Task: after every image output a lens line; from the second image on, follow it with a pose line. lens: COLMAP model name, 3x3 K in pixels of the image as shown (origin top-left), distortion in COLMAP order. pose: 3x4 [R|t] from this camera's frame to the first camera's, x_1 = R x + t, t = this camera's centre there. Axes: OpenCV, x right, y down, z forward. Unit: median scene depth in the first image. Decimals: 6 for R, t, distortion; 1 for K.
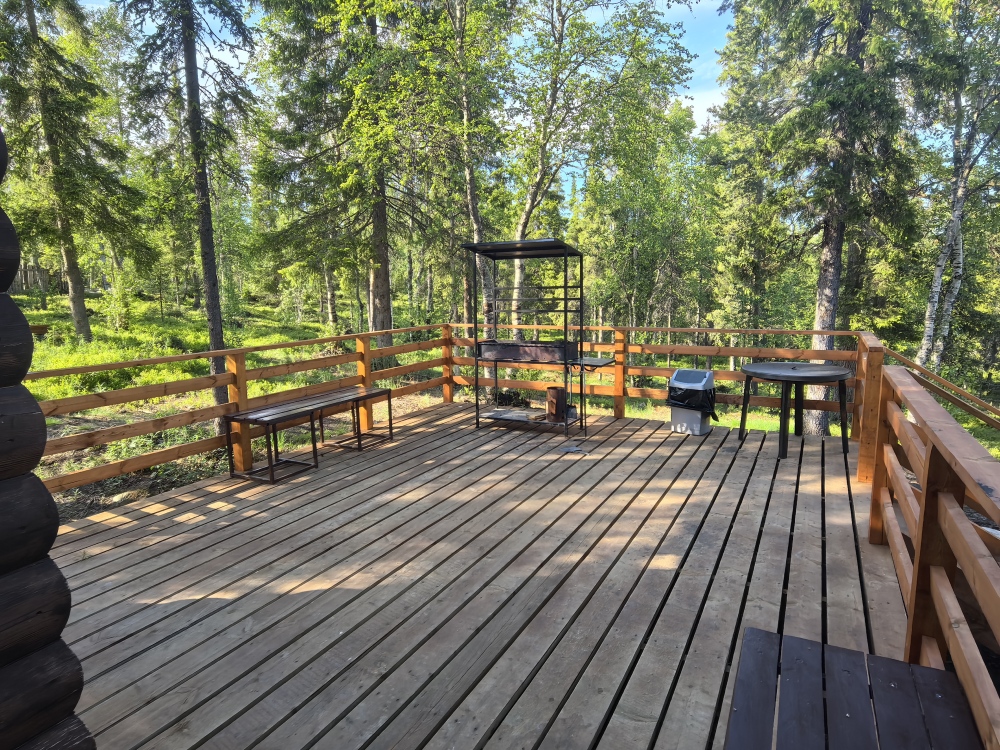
lens RADIAL K [[588.8, 0, 497.6], [0, 588.8, 376.9], [0, 0, 1]] dist [-0.004743, -0.000214]
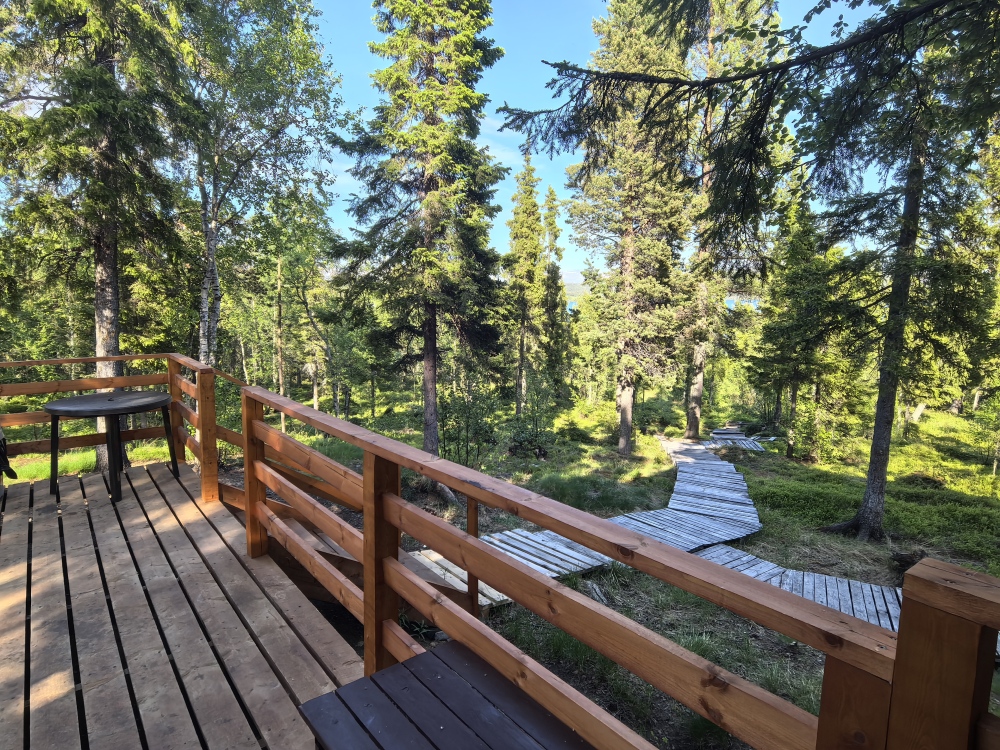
lens RADIAL K [[588.8, 0, 496.2], [0, 588.8, 376.2], [0, 0, 1]] dist [-0.004743, -0.000214]
pose [[0.420796, -0.097283, 0.901924, -0.071894], [0.125949, 0.990869, 0.048115, -0.024867], [-0.898369, 0.093350, 0.429207, 0.110602]]
